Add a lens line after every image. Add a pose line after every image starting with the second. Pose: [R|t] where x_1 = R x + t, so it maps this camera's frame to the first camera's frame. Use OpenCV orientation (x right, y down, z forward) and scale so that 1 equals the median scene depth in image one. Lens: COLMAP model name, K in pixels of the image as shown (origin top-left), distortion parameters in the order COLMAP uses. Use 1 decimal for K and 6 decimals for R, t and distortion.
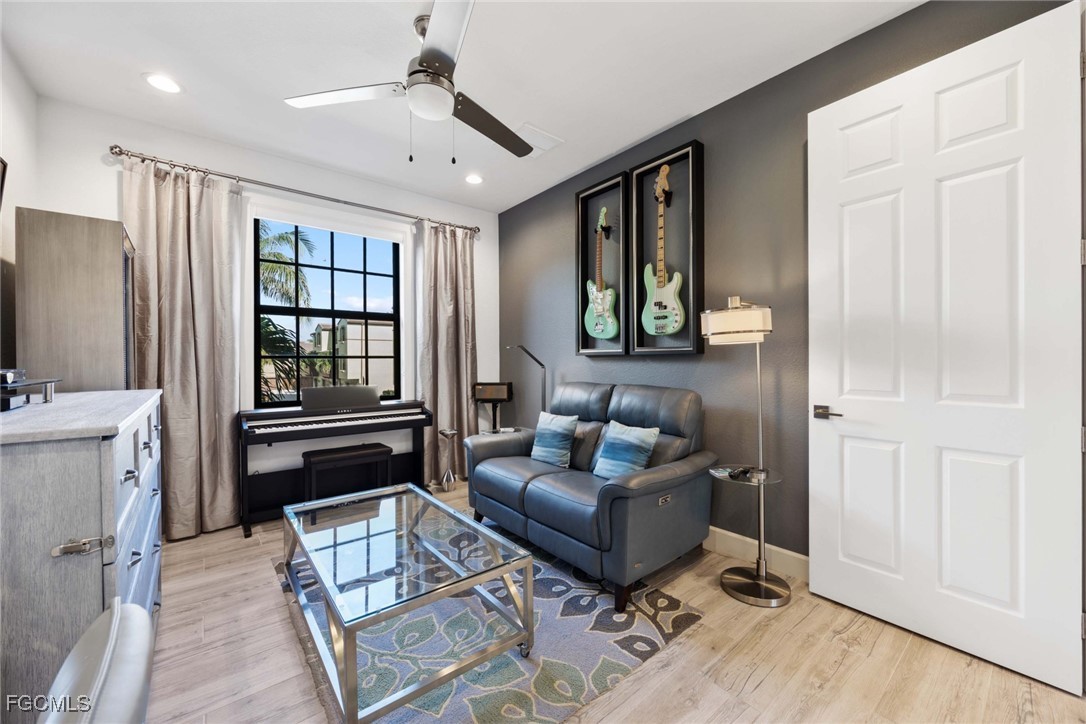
lens RADIAL K [[429.7, 0, 543.0], [0, 429.7, 362.0], [0, 0, 1]] dist [0.000331, 0.000058]
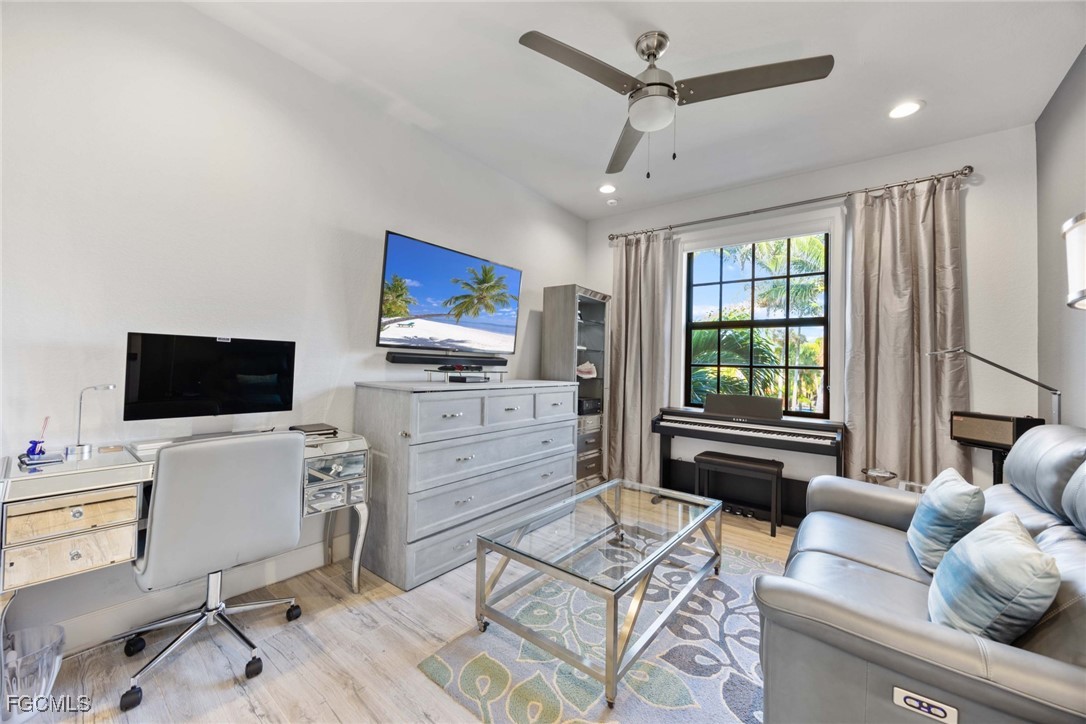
lens RADIAL K [[417.5, 0, 542.3], [0, 417.5, 348.4], [0, 0, 1]] dist [-0.000207, -0.000059]
pose [[0.196096, -0.024881, -0.980269, 0.417497], [-0.038032, 0.998733, -0.032958, -0.002128], [0.979847, 0.043744, 0.194902, 0.360697]]
